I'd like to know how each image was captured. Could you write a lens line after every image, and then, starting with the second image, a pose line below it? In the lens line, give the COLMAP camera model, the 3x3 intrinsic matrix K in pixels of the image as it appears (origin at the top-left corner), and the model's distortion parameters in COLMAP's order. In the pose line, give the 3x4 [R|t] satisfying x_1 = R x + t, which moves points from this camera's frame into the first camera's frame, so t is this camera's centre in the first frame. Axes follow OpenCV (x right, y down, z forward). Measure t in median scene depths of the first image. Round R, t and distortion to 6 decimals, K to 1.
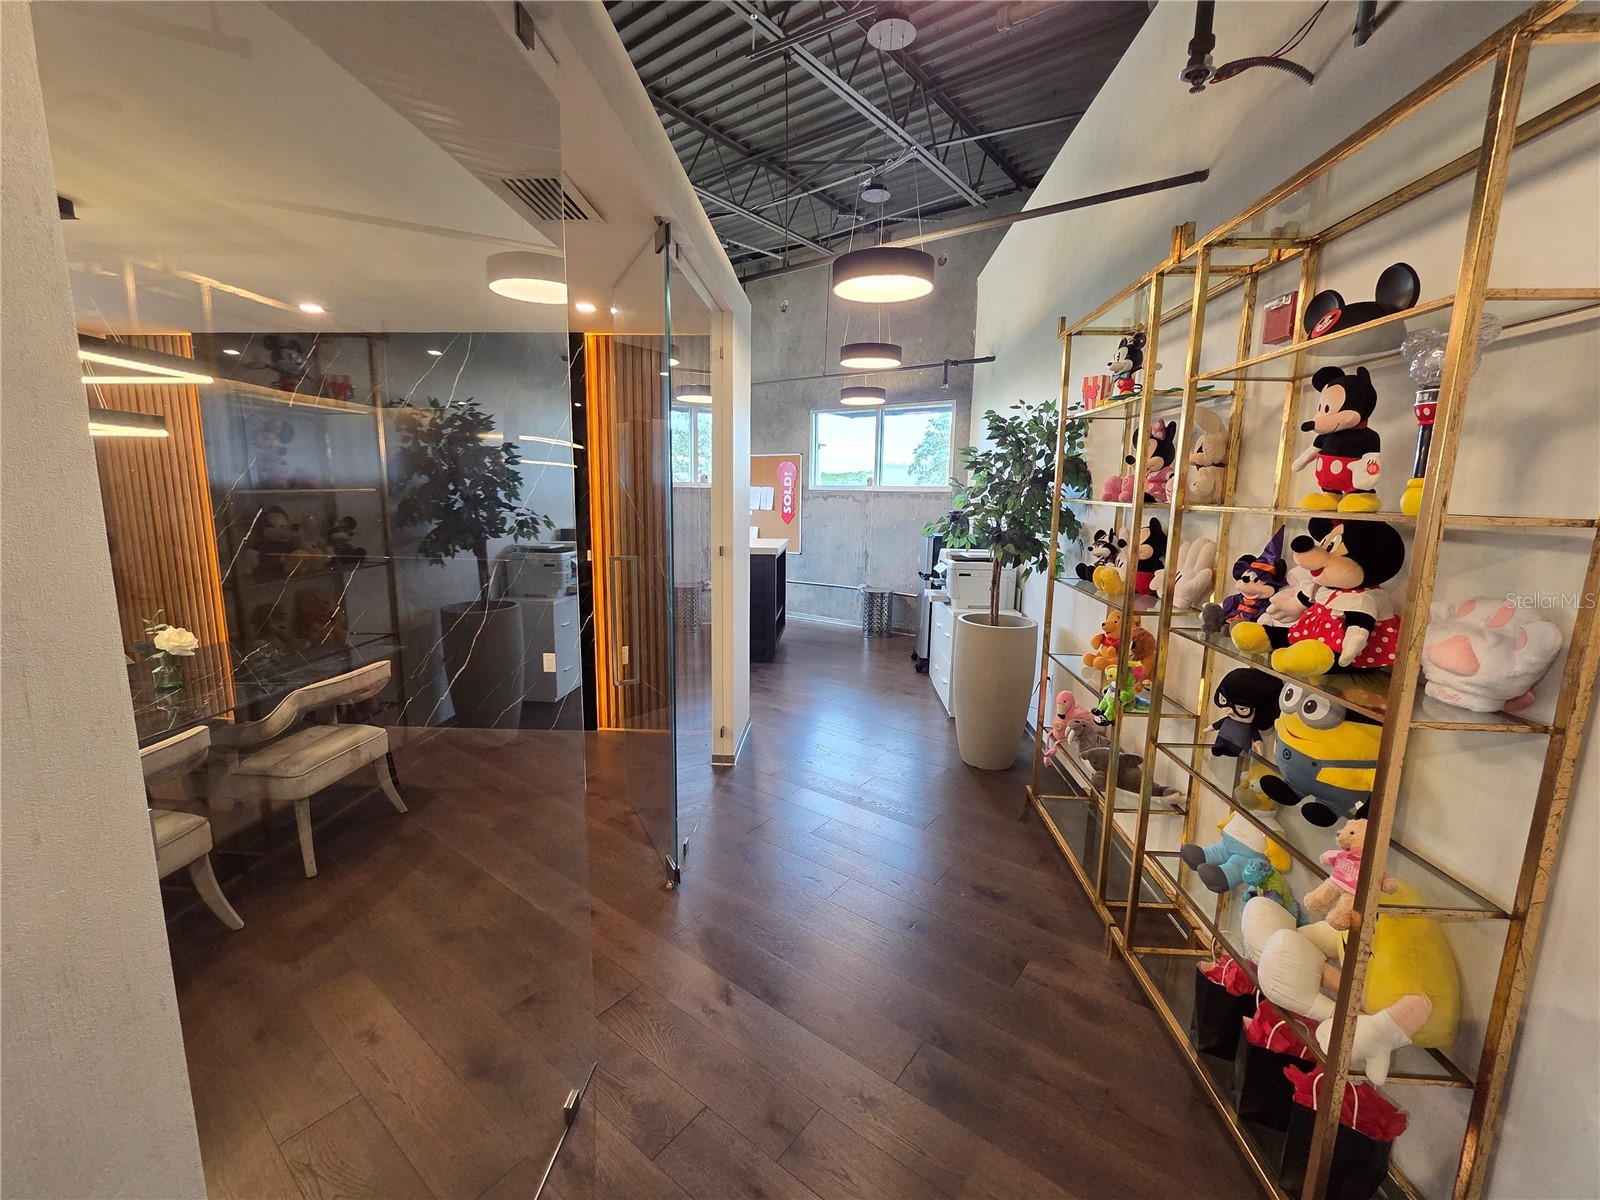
lens RADIAL K [[660.1, 0, 802.2], [0, 660.1, 596.5], [0, 0, 1]] dist [-0.013004, 0.003452]
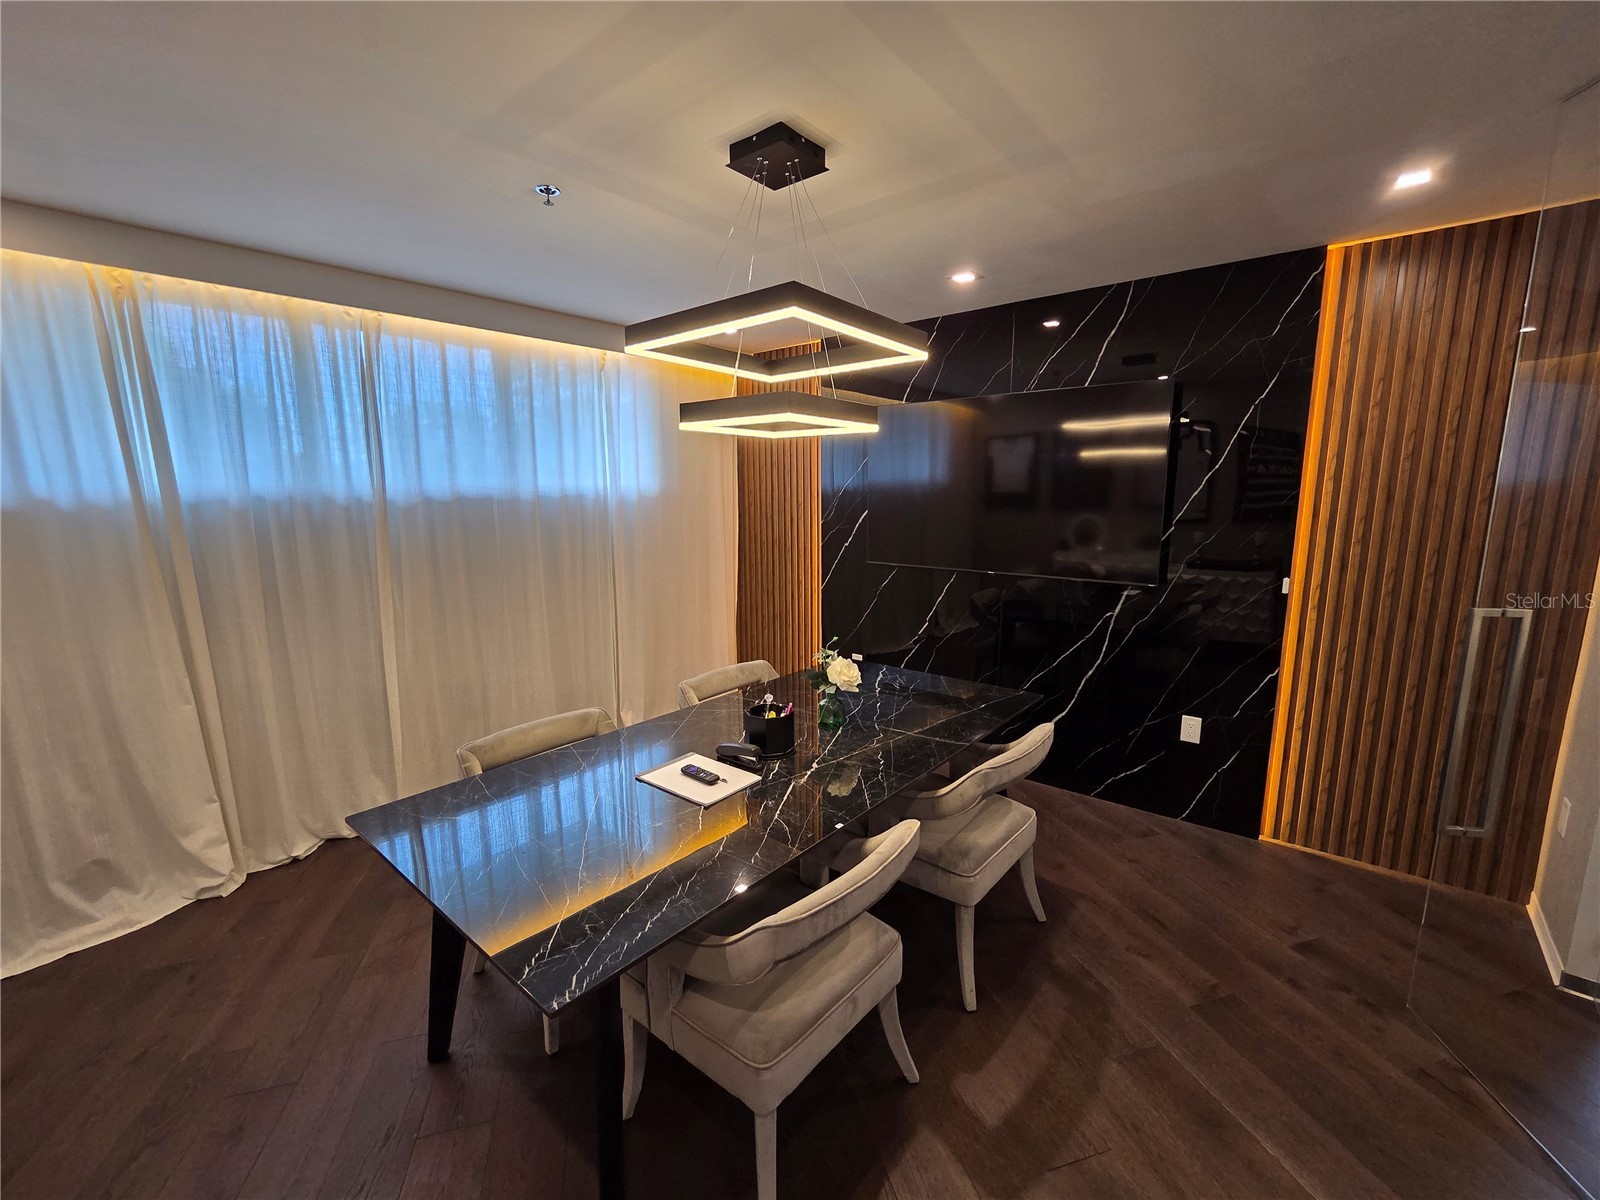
lens RADIAL K [[660.1, 0, 802.2], [0, 660.1, 596.5], [0, 0, 1]] dist [-0.013004, 0.003452]
pose [[0.798664, 0.075314, -0.597045, -0.299444], [-0.073140, 0.996931, 0.027919, -0.032640], [0.597316, 0.021370, 0.801722, 0.165077]]
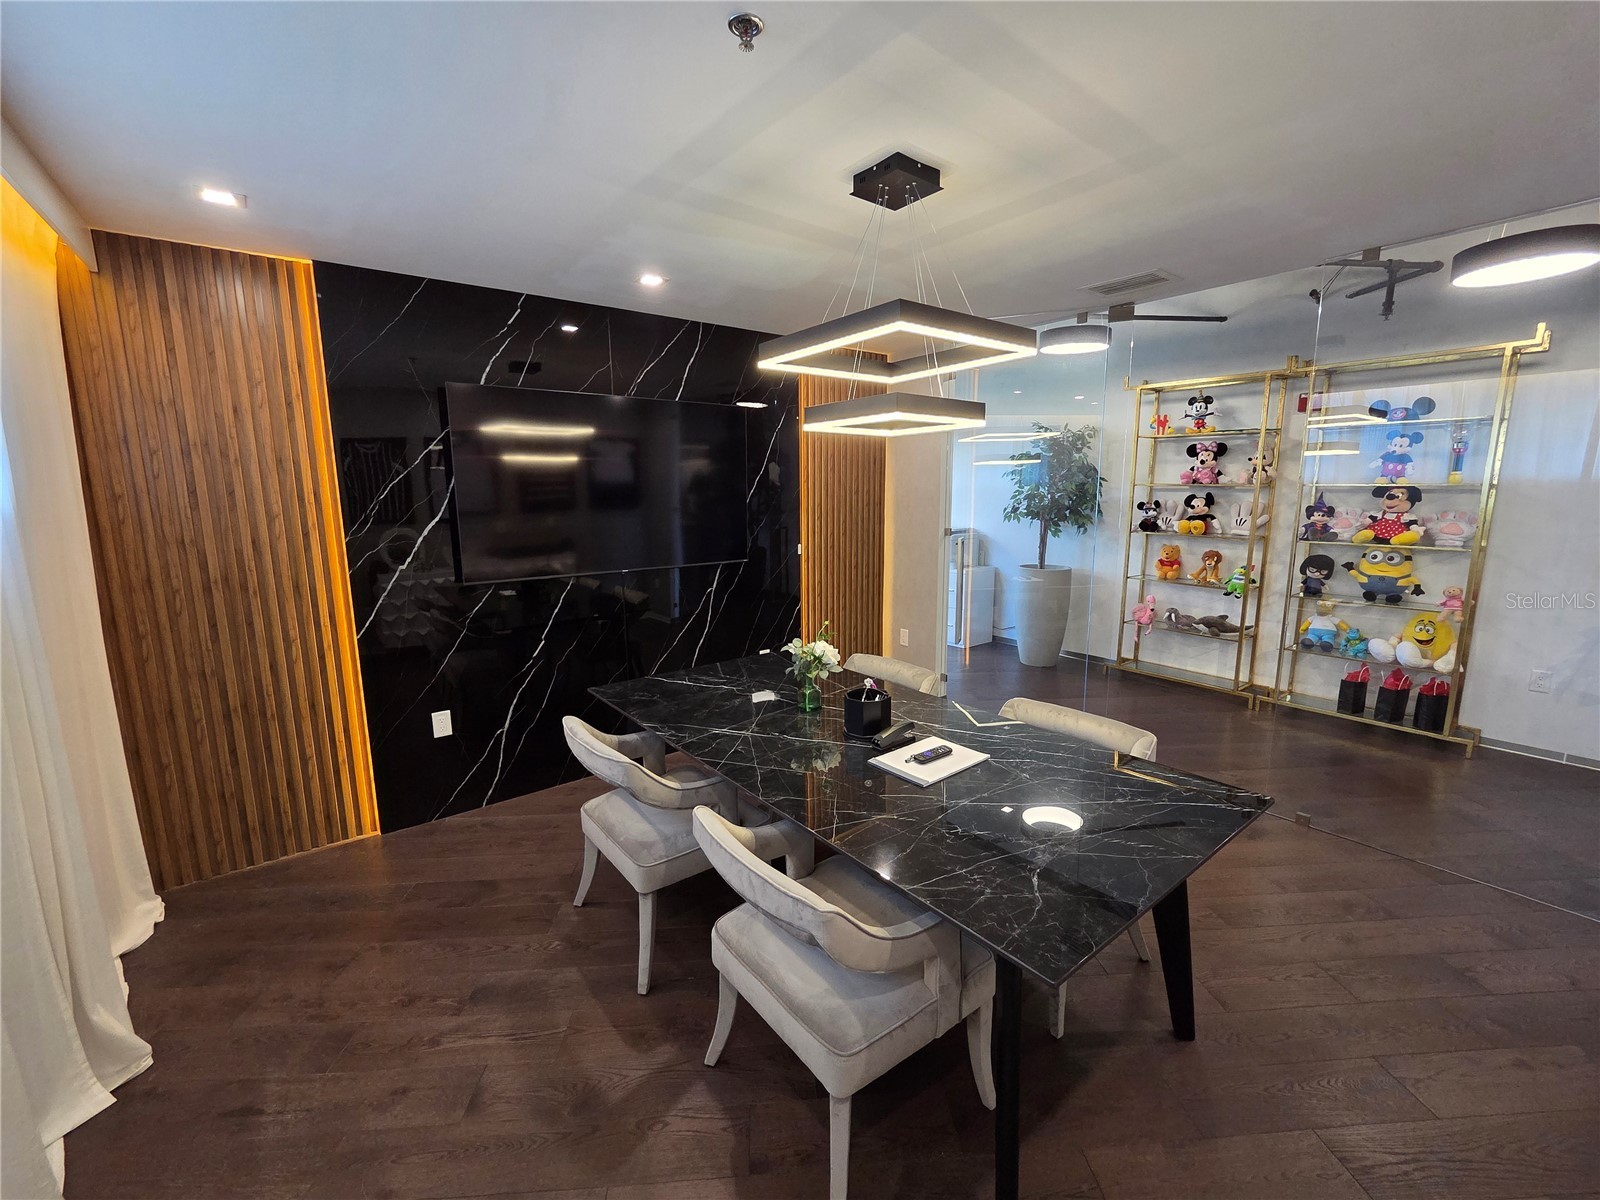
lens RADIAL K [[651.4, 0, 800.0], [0, 651.4, 600.0], [0, 0, 1]] dist [-0.009990, -0.000121]
pose [[0.758279, -0.135022, 0.637795, -0.946991], [0.125515, 0.990251, 0.060412, -0.042584], [-0.639734, 0.034243, 0.767833, 0.186756]]
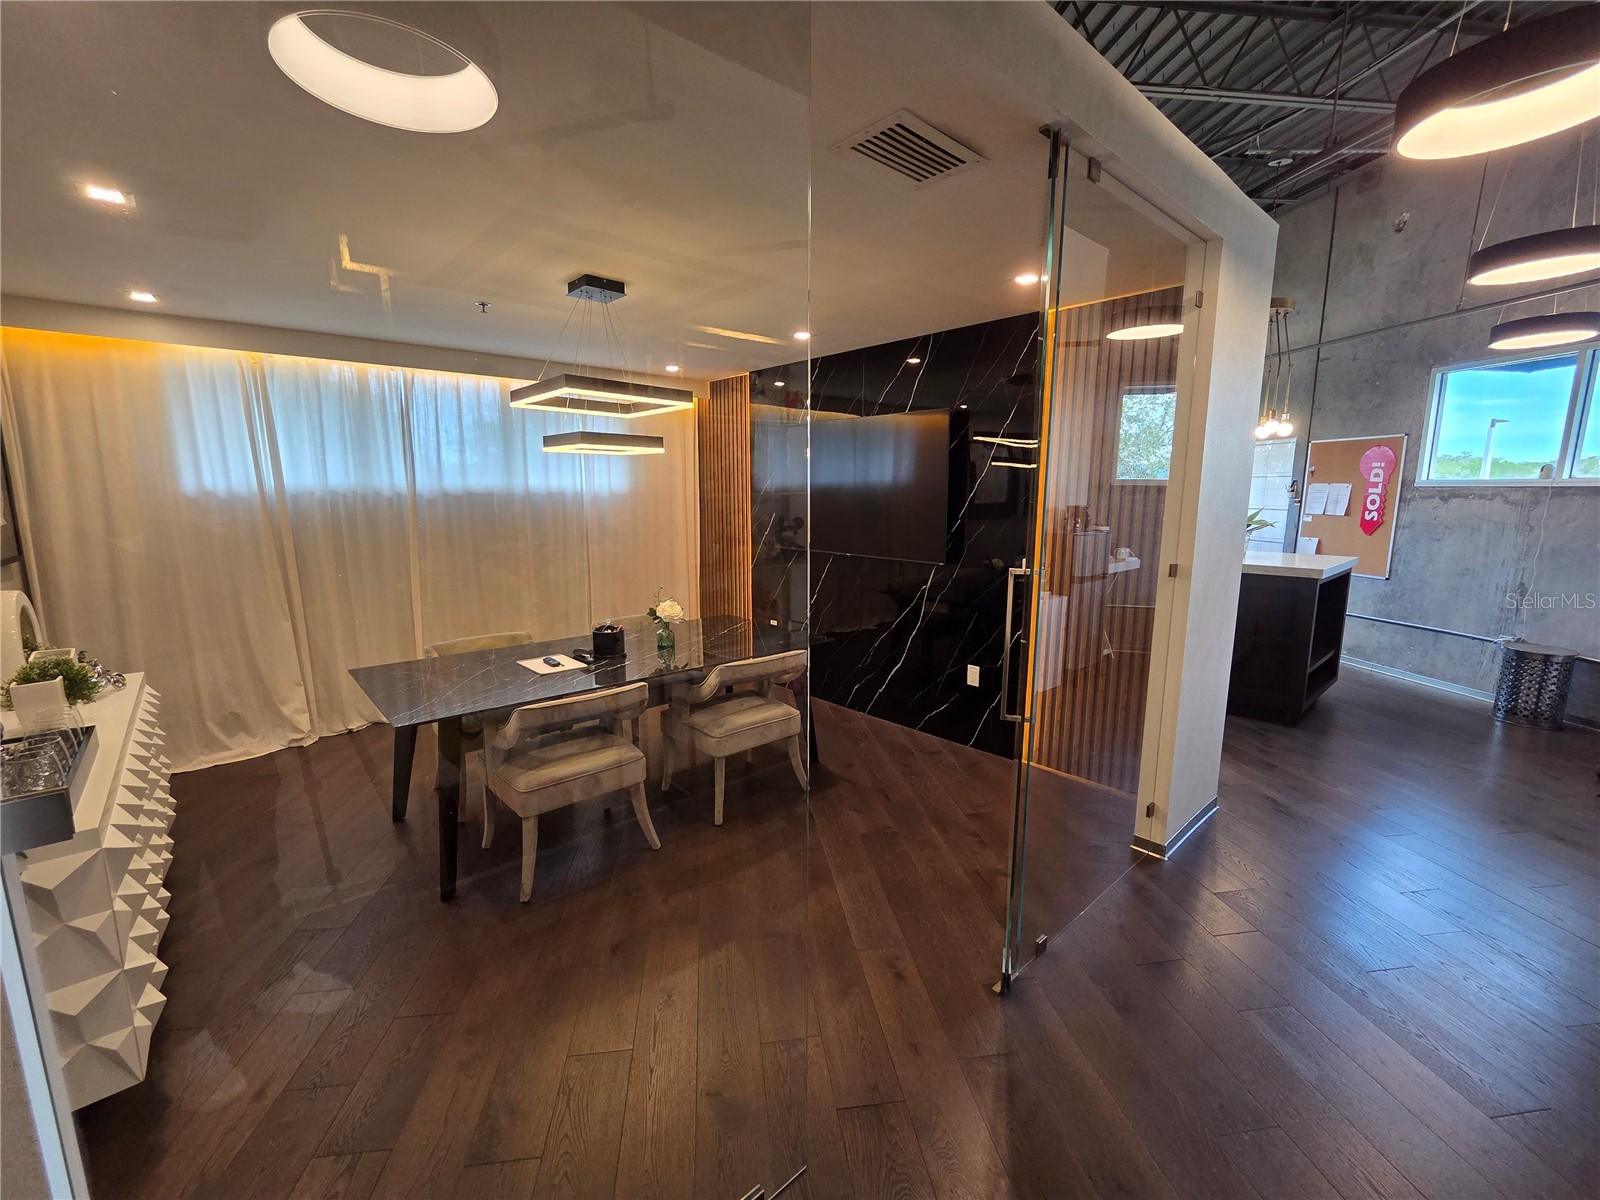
lens RADIAL K [[660.1, 0, 802.2], [0, 660.1, 596.5], [0, 0, 1]] dist [-0.013004, 0.003452]
pose [[0.707593, 0.097356, -0.699882, 0.085662], [-0.099097, 0.994347, 0.038129, -0.022735], [0.699637, 0.042376, 0.713241, 0.154660]]
